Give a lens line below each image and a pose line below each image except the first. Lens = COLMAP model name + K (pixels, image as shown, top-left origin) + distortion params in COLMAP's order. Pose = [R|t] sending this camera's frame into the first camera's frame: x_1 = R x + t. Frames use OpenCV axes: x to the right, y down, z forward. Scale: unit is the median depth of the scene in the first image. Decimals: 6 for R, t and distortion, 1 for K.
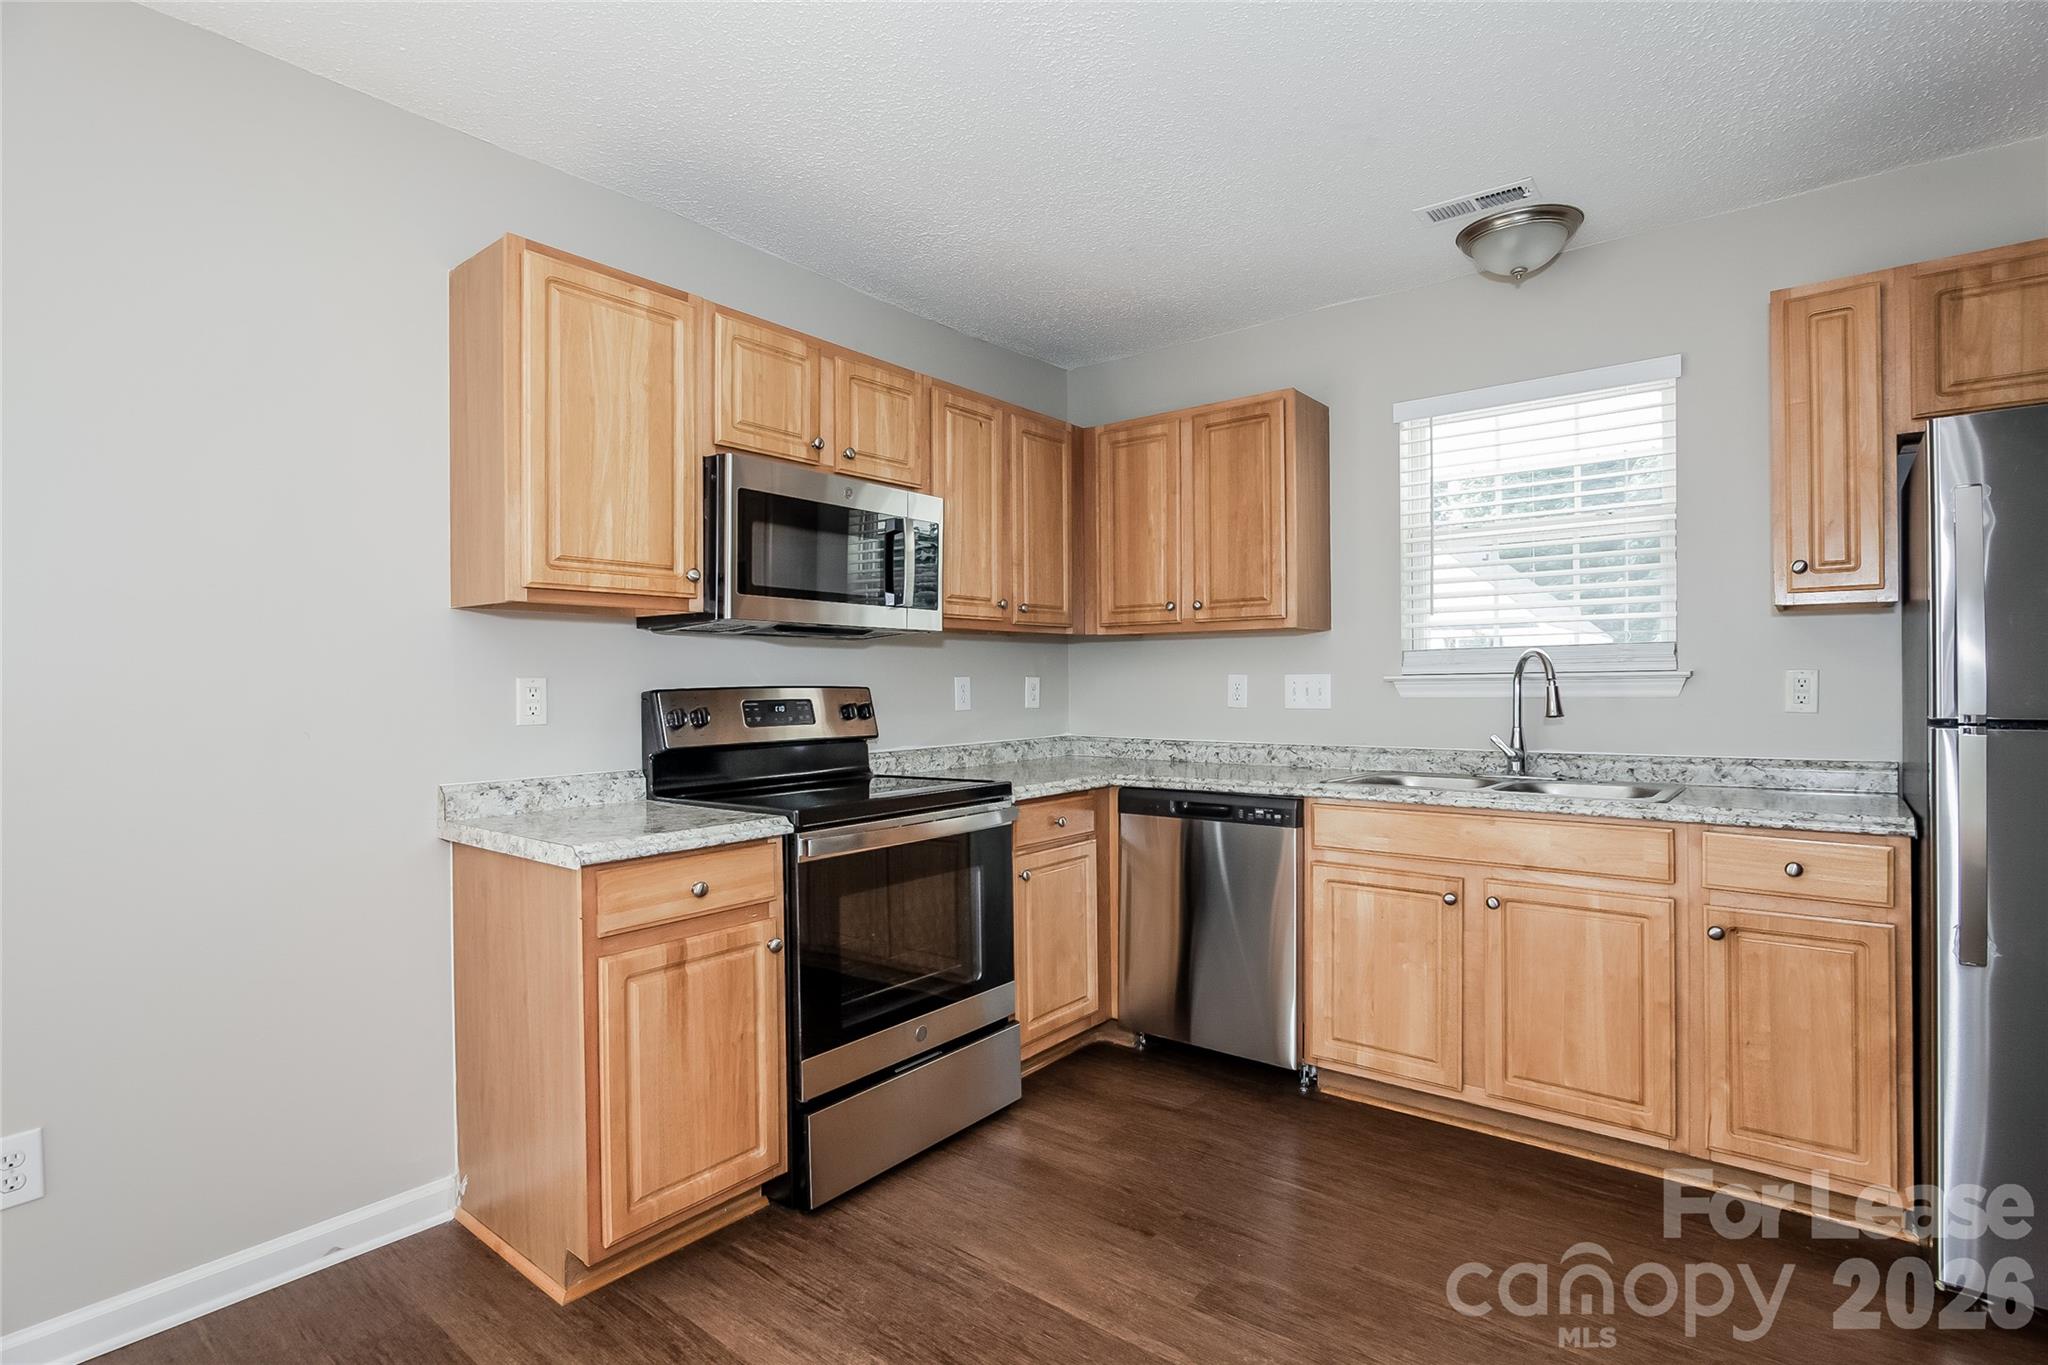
lens RADIAL K [[995.3, 0, 1024.0], [0, 995.3, 682.5], [0, 0, 1]] dist [-0.009021, -0.001108]
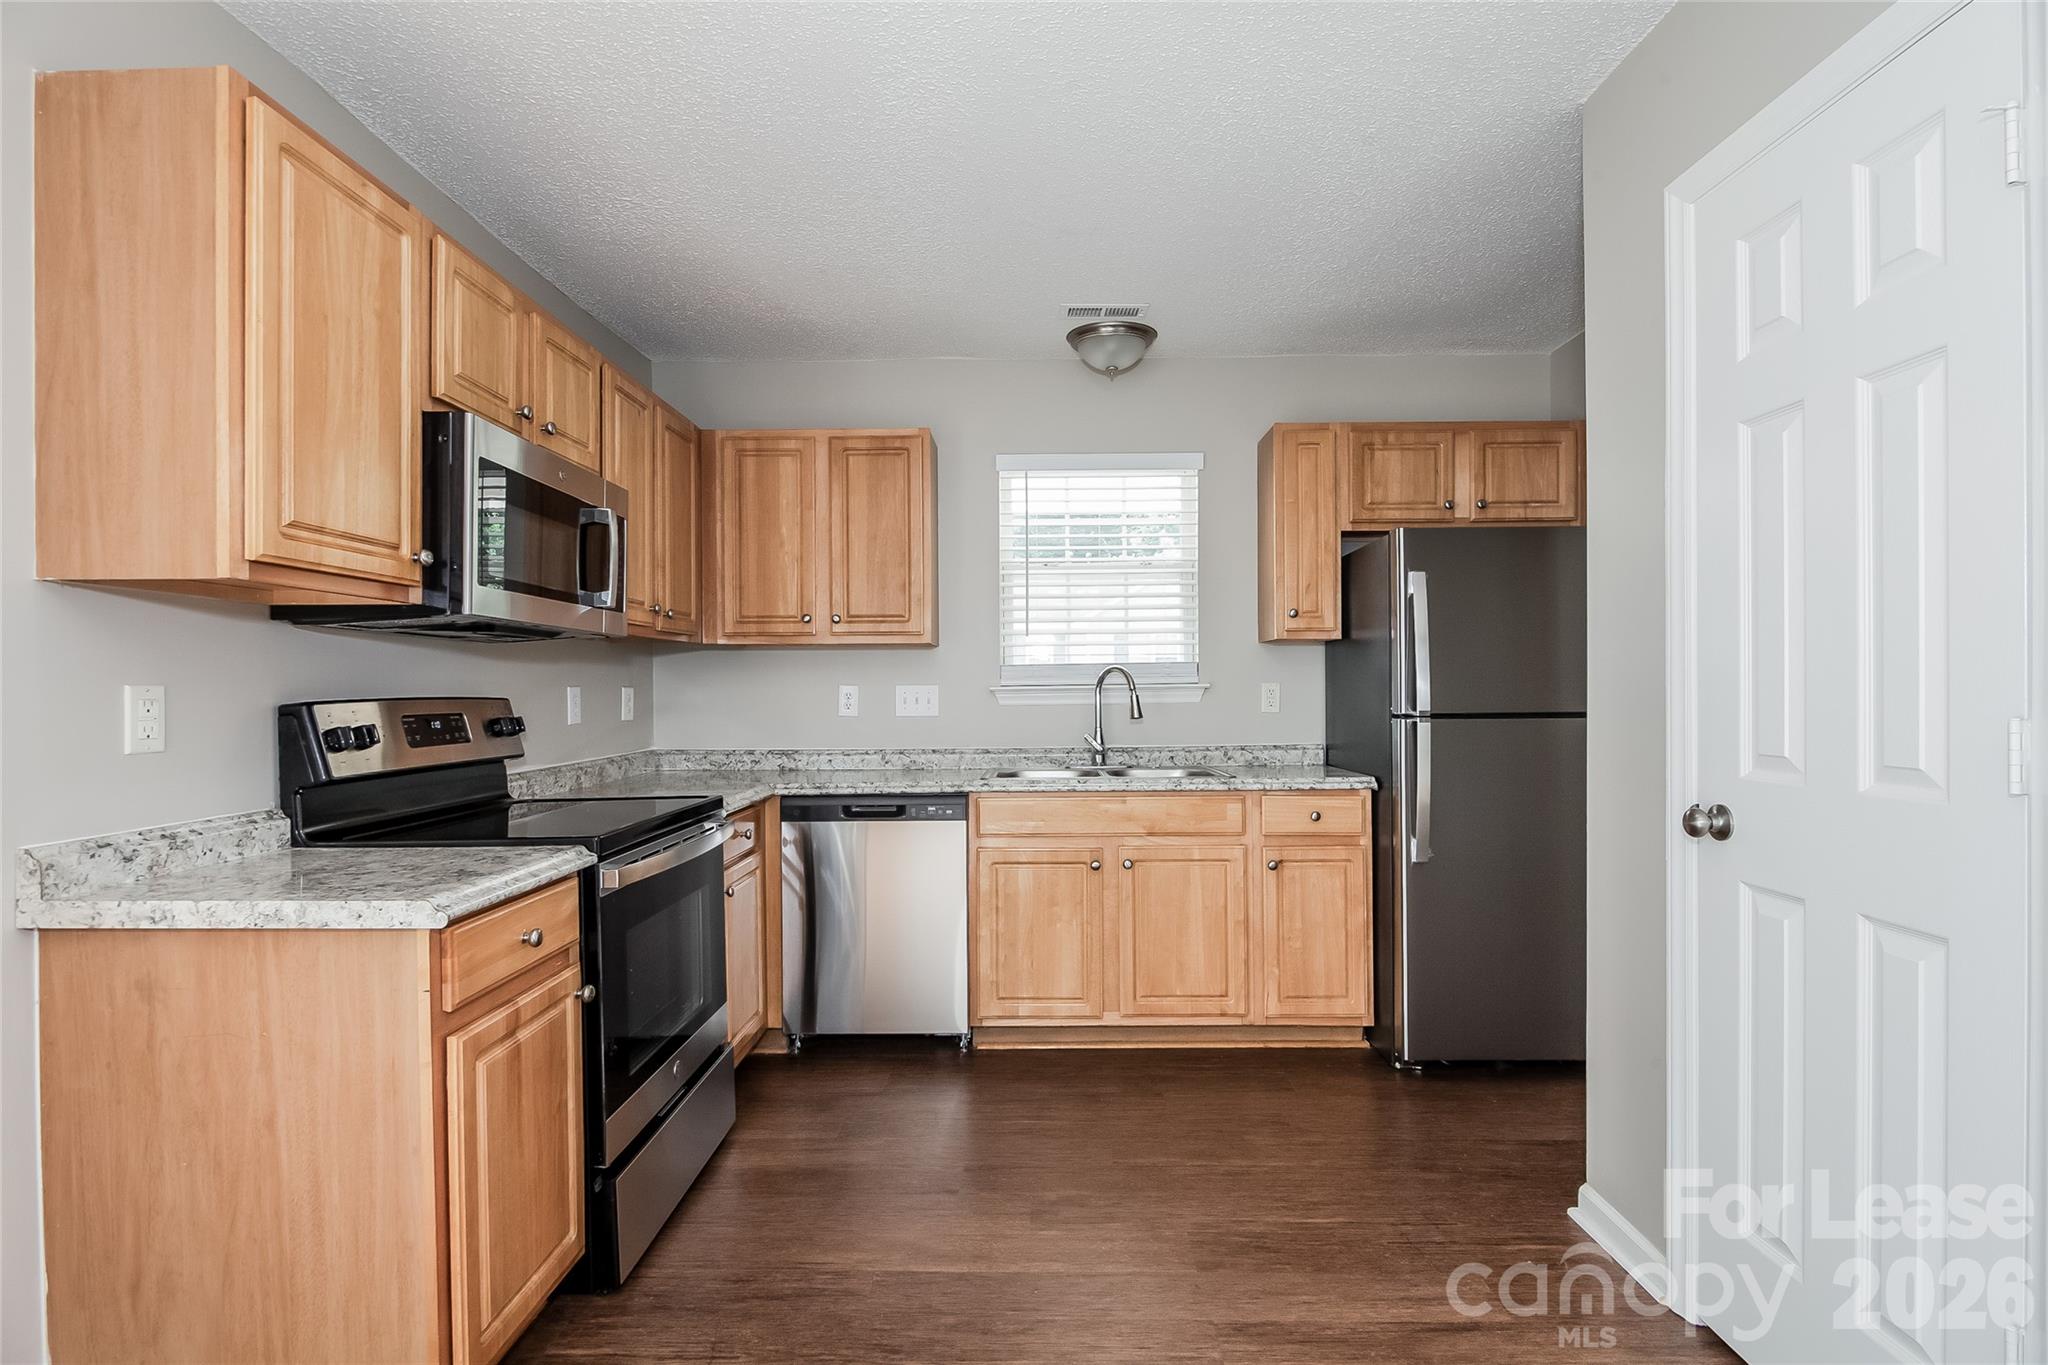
lens RADIAL K [[993.6, 0, 1026.2], [0, 993.6, 693.6], [0, 0, 1]] dist [-0.009048, -0.000239]
pose [[0.790690, -0.001318, 0.612216, -0.396091], [0.002019, 0.999998, -0.000454, 0.002438], [-0.612214, 0.001595, 0.790690, 0.064430]]
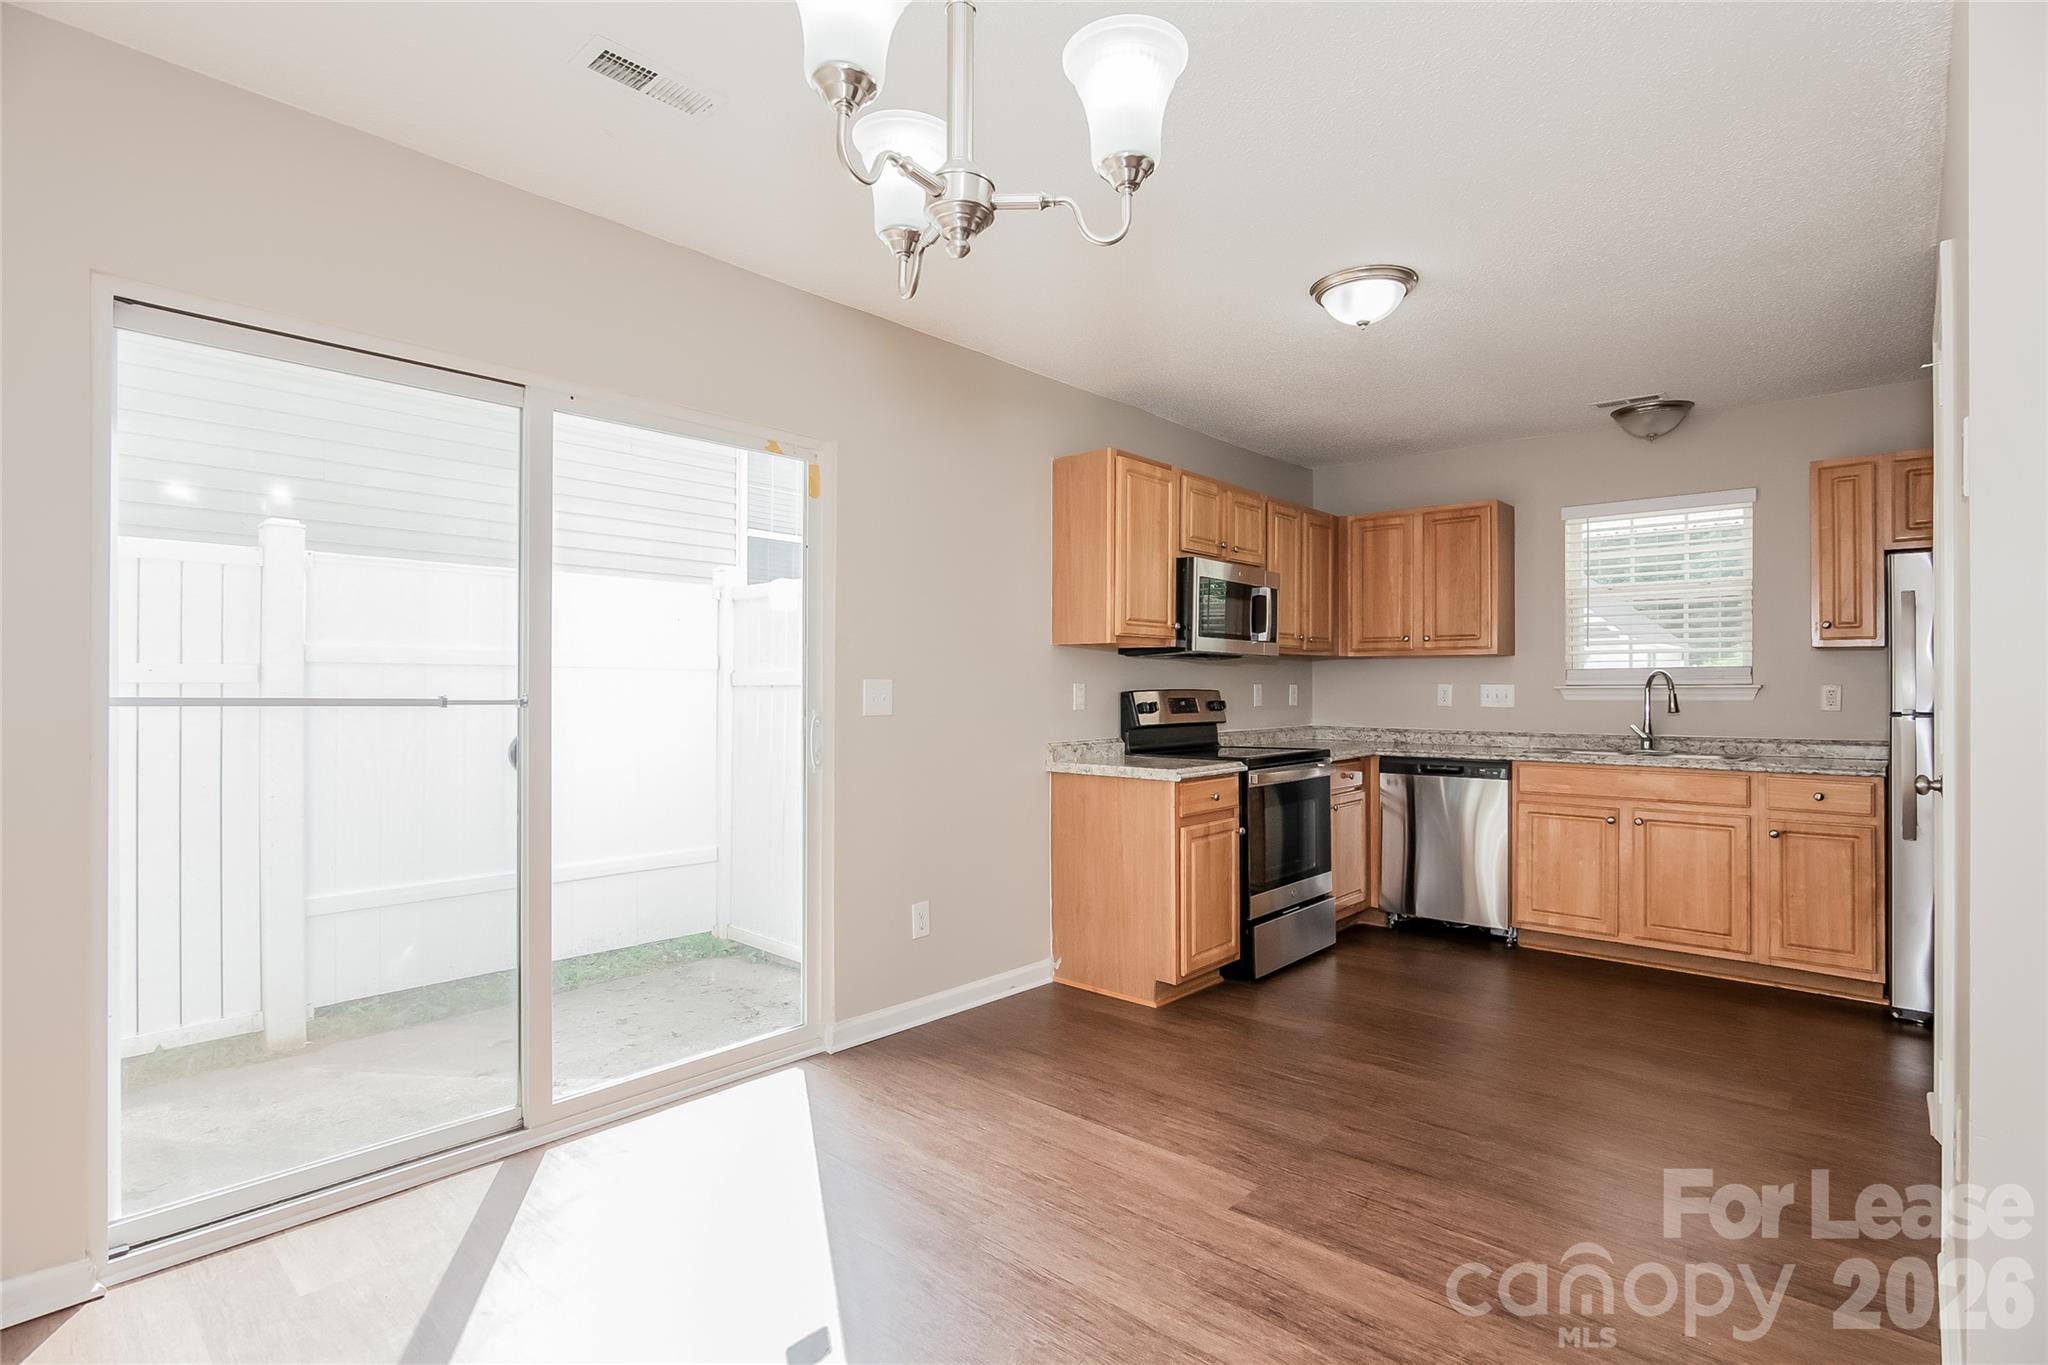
lens RADIAL K [[995.3, 0, 1024.0], [0, 995.3, 682.5], [0, 0, 1]] dist [-0.009021, -0.001108]
pose [[0.998468, 0.008295, -0.054704, -0.457813], [-0.008541, 0.999954, -0.004258, 0.001804], [0.054666, 0.004718, 0.998494, -0.706084]]
